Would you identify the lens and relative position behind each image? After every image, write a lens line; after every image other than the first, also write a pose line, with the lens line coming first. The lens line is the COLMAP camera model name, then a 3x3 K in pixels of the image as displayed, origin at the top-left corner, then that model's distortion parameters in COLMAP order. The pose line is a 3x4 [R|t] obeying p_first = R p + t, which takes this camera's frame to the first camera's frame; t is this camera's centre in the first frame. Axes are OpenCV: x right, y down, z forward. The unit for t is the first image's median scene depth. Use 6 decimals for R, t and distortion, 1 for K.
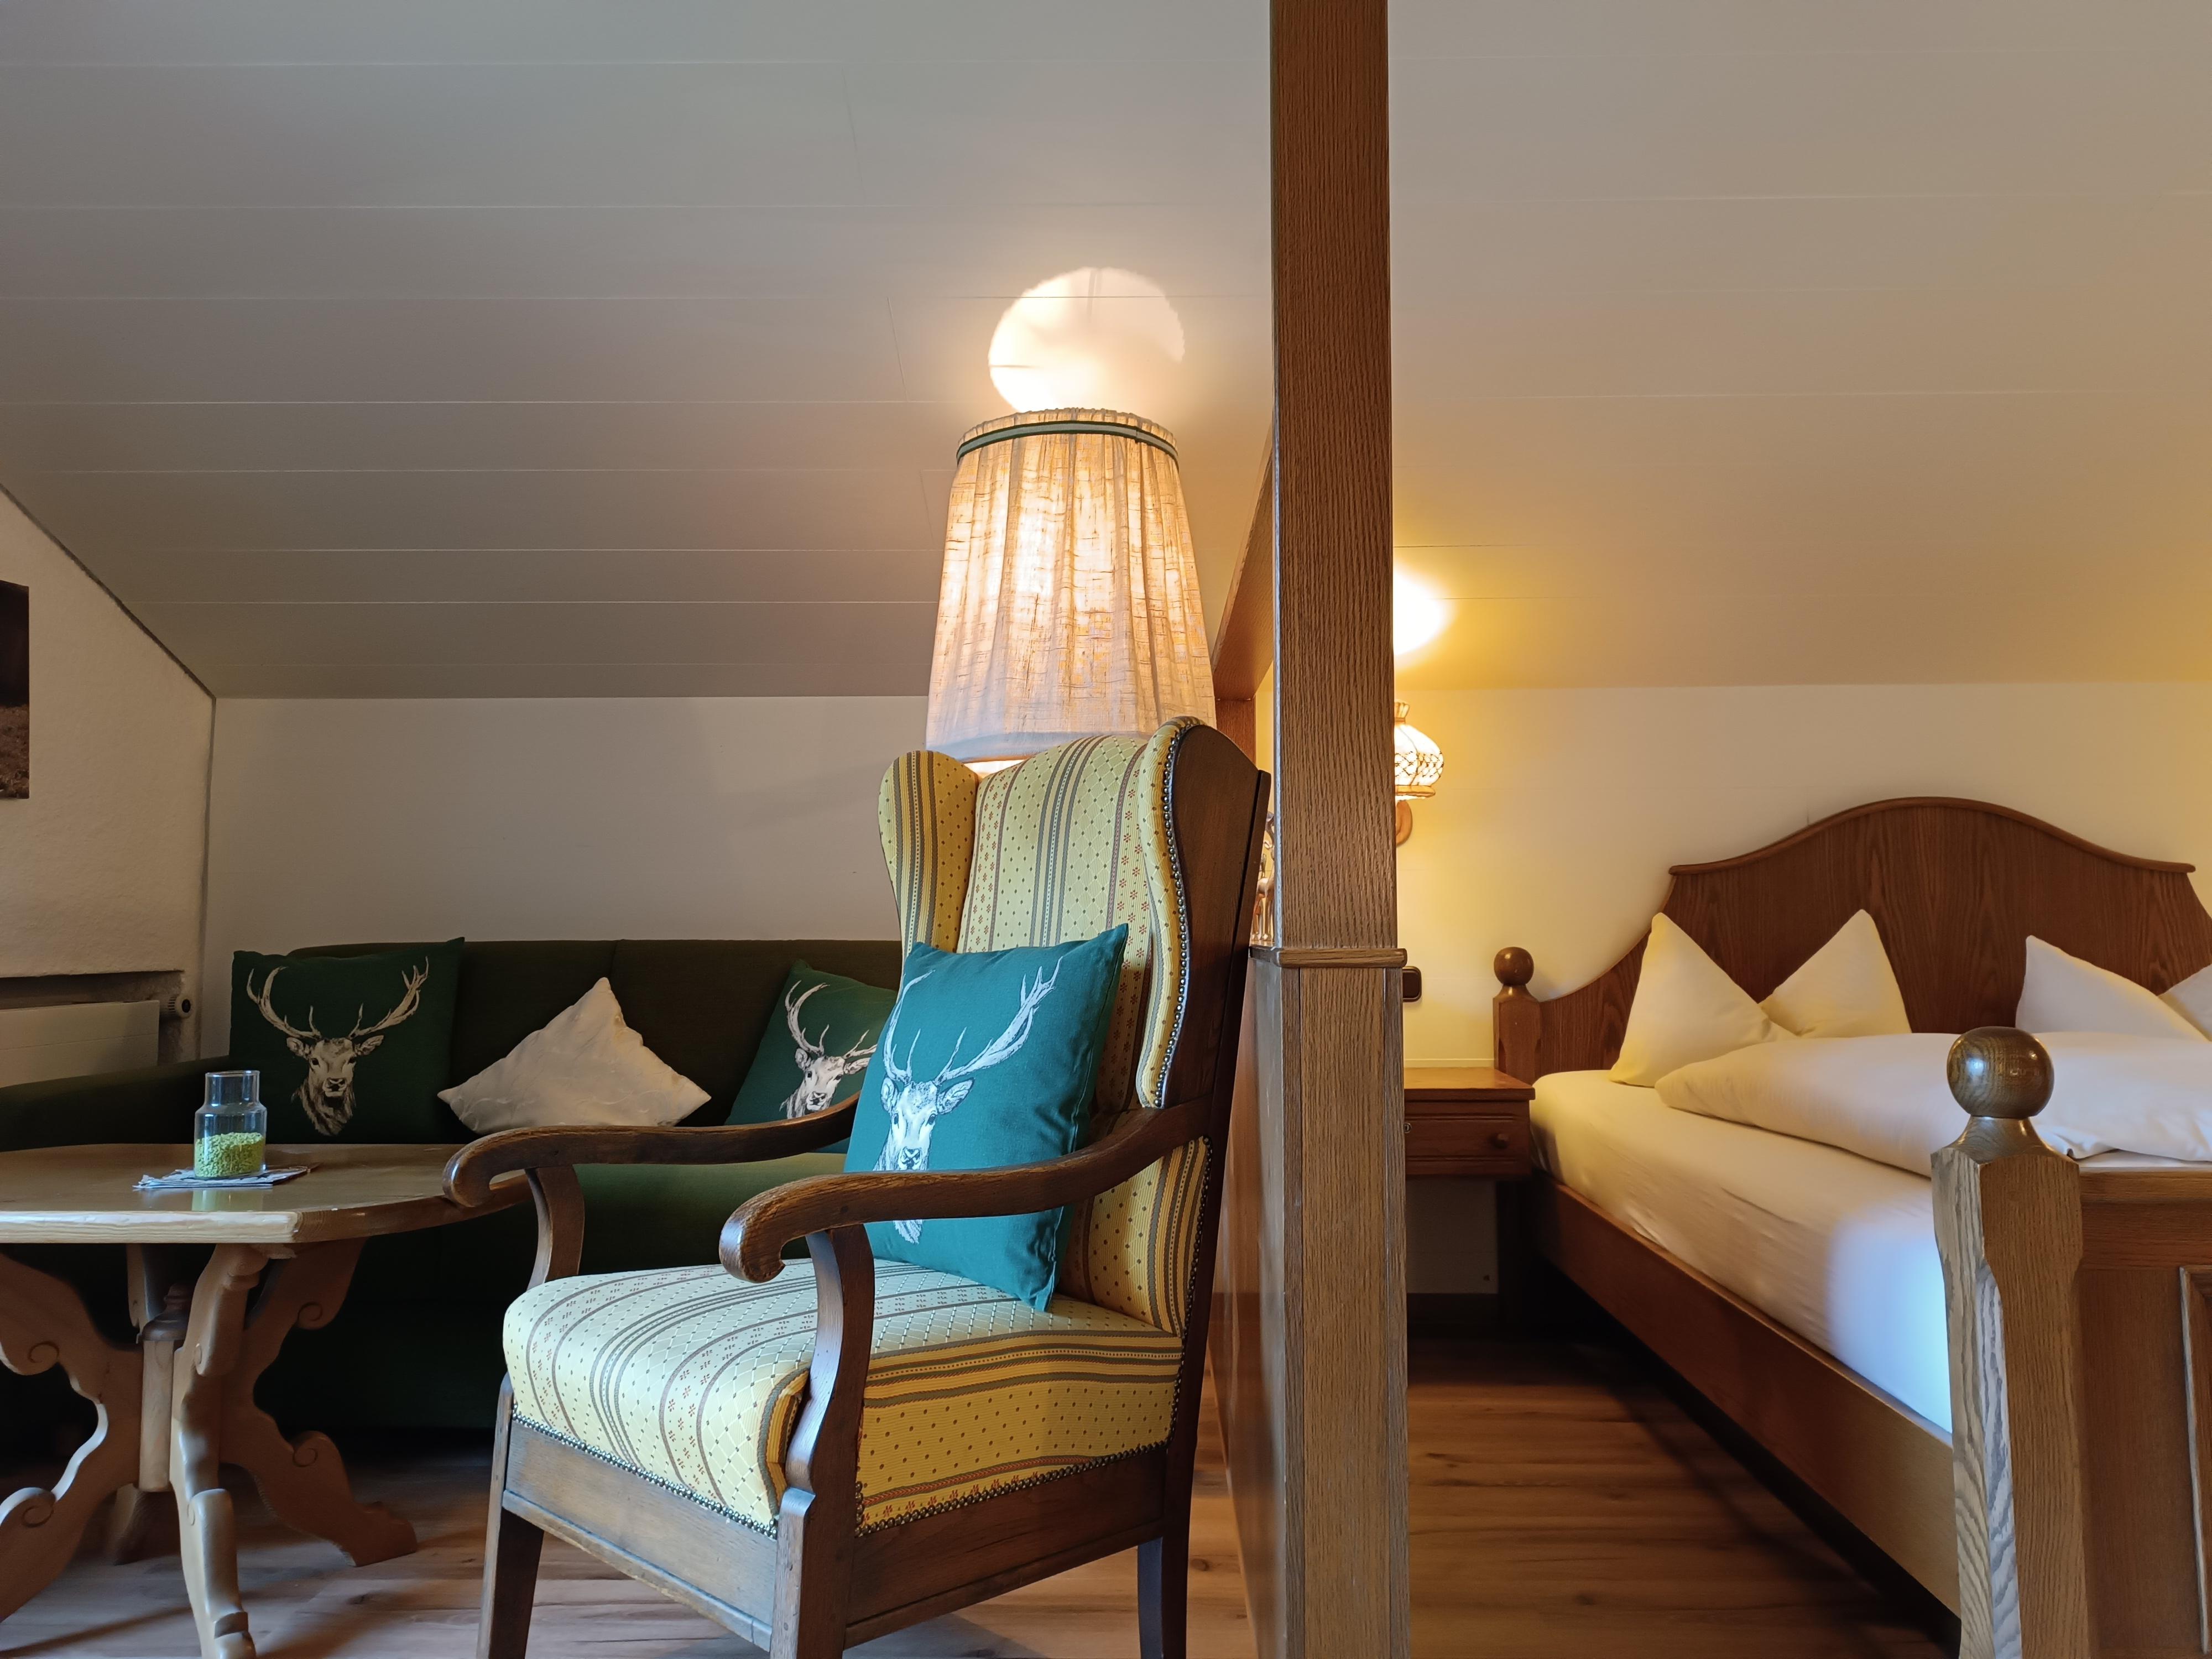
lens RADIAL K [[1580.7, 0, 1114.8], [0, 1580.7, 828.1], [0, 0, 1]] dist [0.009199, -0.008389]
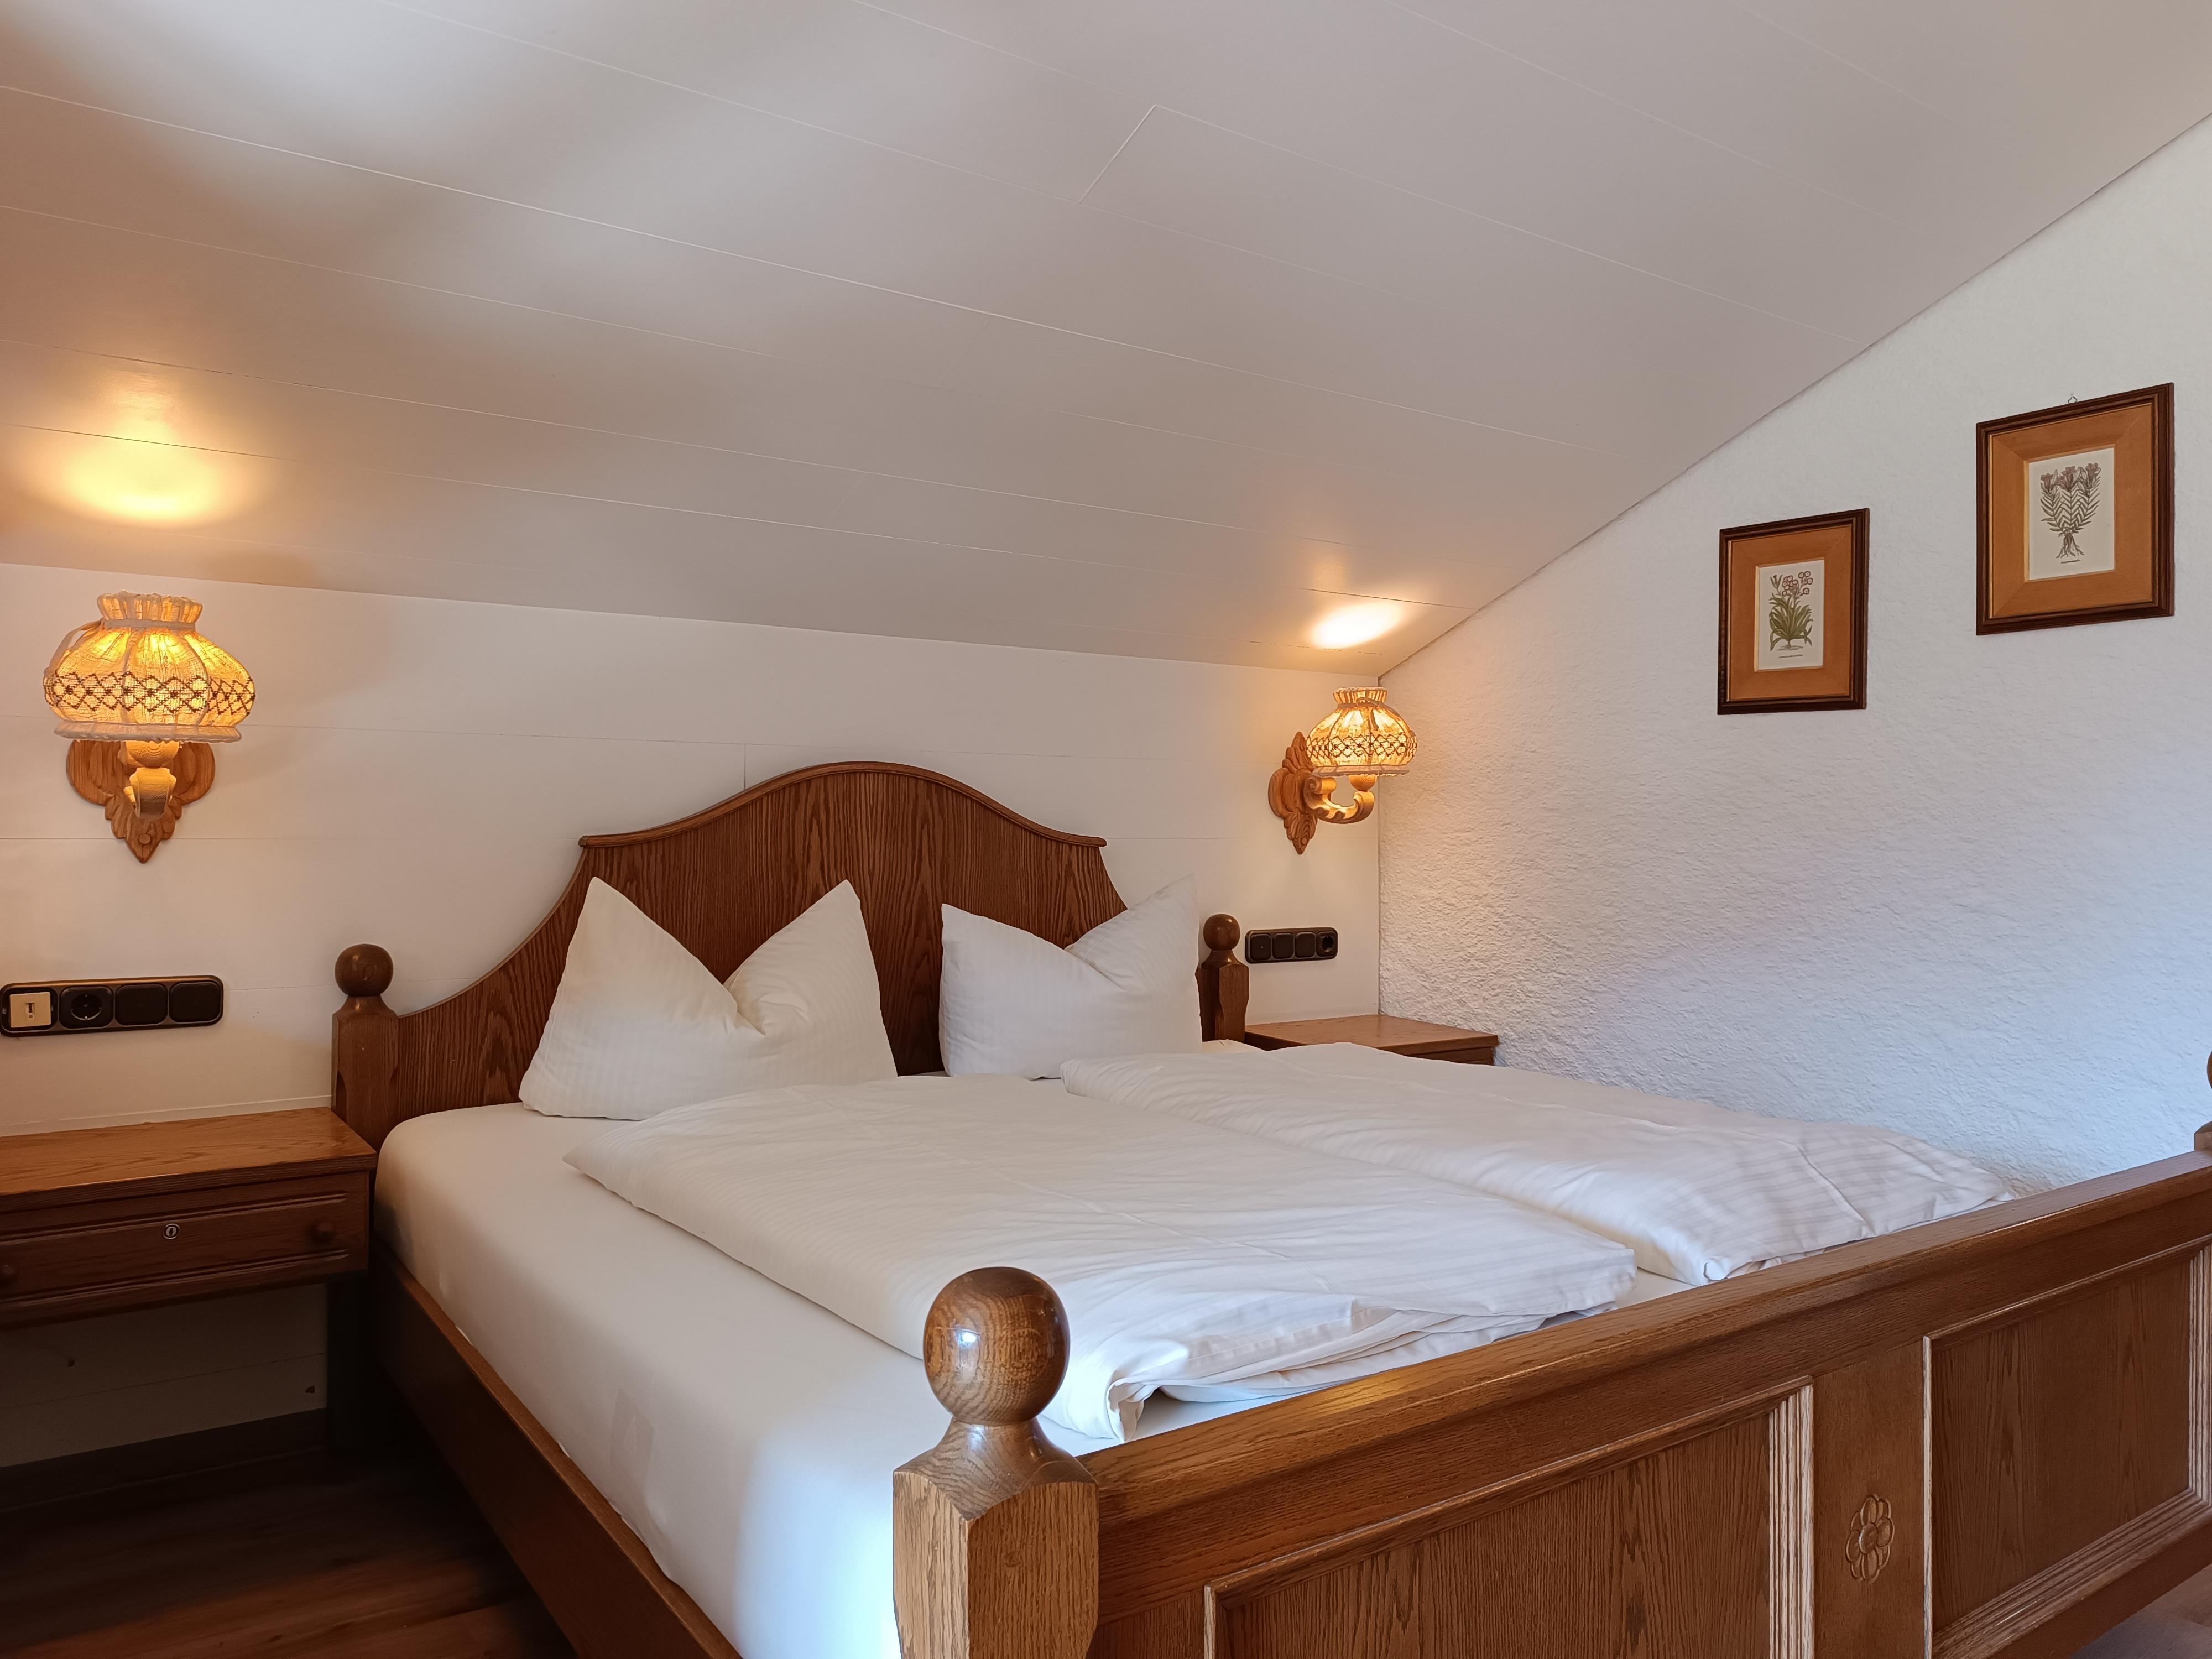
lens RADIAL K [[1580.7, 0, 1114.2], [0, 1580.7, 826.6], [0, 0, 1]] dist [0.009199, -0.008389]
pose [[0.801900, 0.011711, 0.597344, 0.090295], [-0.053215, 0.997234, 0.051886, -0.037343], [-0.595084, -0.073395, 0.800305, 0.201827]]
